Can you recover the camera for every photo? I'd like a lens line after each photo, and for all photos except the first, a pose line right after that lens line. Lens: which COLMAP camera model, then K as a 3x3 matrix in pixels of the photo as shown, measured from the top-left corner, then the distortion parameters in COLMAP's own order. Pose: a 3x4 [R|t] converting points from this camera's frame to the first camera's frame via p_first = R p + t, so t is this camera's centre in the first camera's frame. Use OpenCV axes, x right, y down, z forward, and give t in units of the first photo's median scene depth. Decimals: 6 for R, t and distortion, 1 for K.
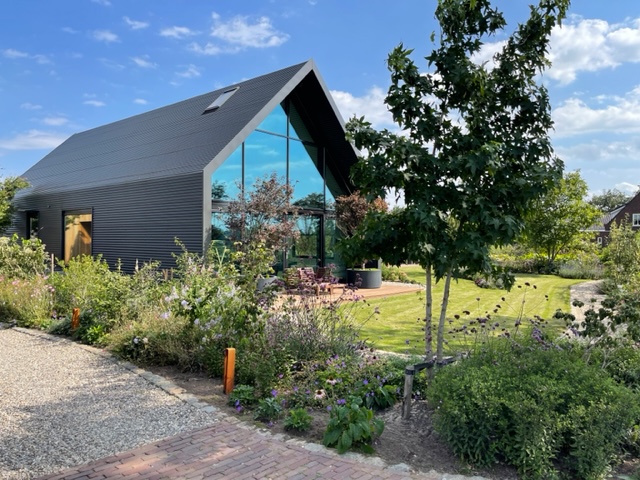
lens RADIAL K [[480.8, 0, 319.5], [0, 480.8, 237.1], [0, 0, 1]] dist [0.061629, -0.096842]
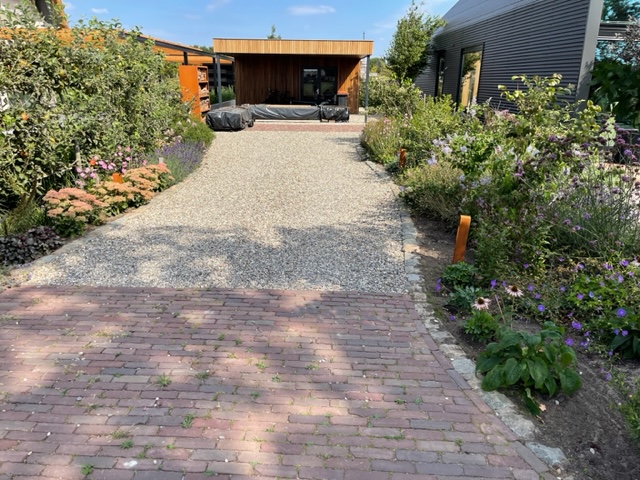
lens RADIAL K [[480.8, 0, 319.5], [0, 480.8, 237.1], [0, 0, 1]] dist [0.061629, -0.096842]
pose [[0.647181, 0.235721, -0.724977, 0.303338], [-0.000132, 0.951029, 0.309102, 0.017284], [0.762336, -0.199950, 0.615519, 0.379020]]
